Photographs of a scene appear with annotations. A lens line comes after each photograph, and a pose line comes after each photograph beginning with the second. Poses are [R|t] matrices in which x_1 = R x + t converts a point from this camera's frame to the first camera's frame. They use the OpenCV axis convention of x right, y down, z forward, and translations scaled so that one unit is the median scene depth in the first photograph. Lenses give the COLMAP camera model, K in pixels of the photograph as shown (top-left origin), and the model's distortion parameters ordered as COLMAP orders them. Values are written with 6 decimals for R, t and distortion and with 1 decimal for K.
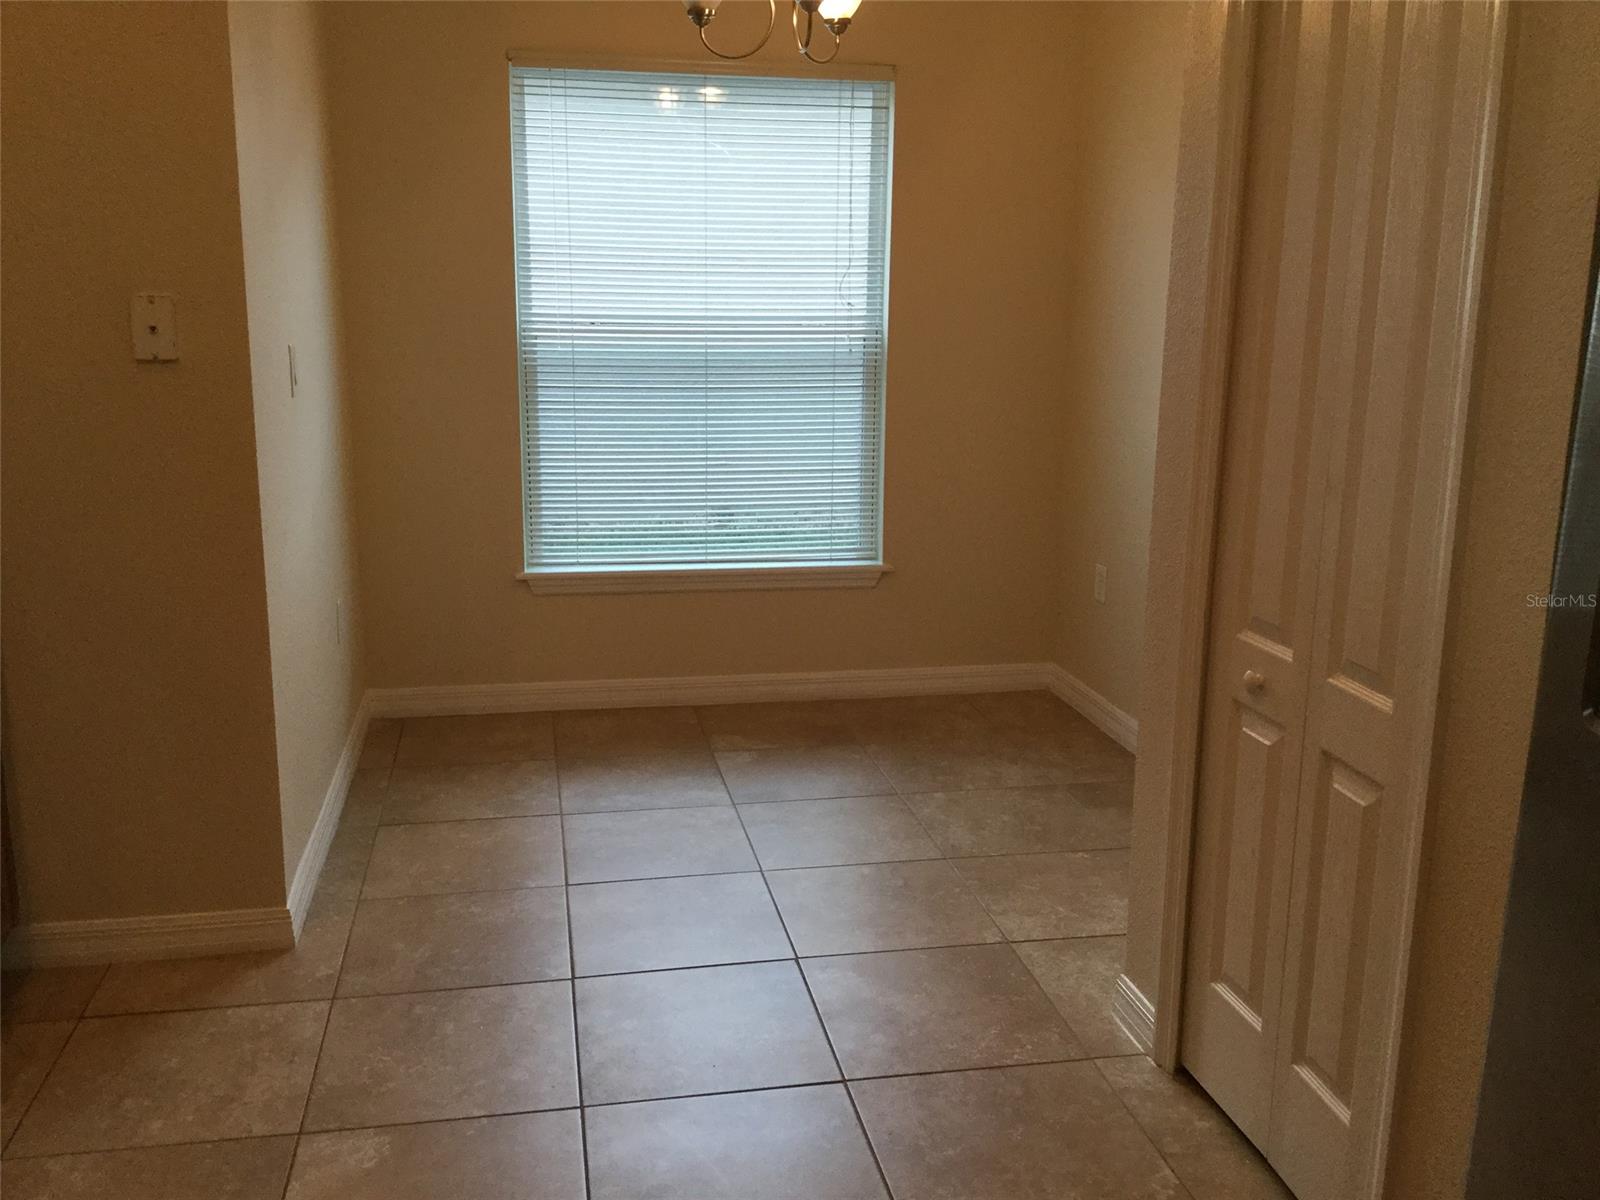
lens RADIAL K [[1430.2, 0, 798.8], [0, 1430.2, 598.6], [0, 0, 1]] dist [0.009930, -0.037762]
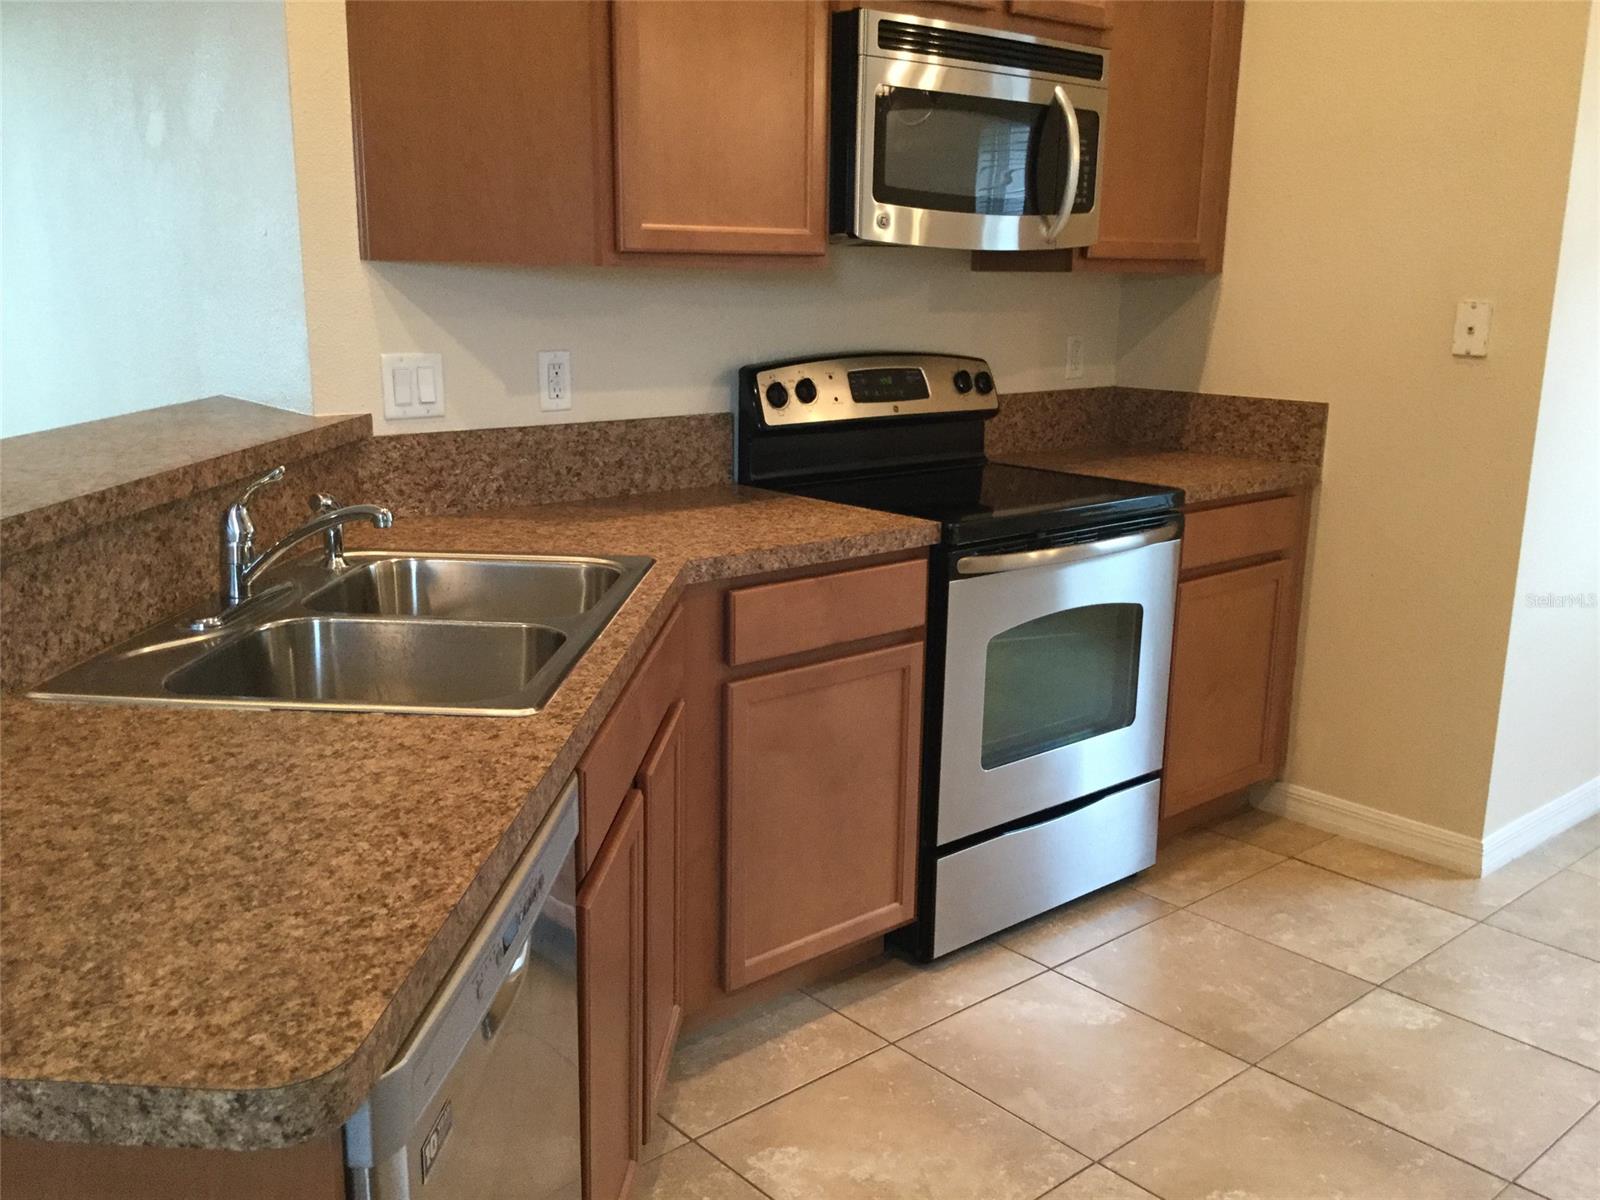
lens RADIAL K [[1430.2, 0, 798.1], [0, 1430.2, 600.7], [0, 0, 1]] dist [0.009930, -0.037762]
pose [[0.510757, 0.191776, -0.838063, 0.311510], [-0.195176, 0.975216, 0.104211, 0.019165], [0.837277, 0.110344, 0.535529, -0.093407]]
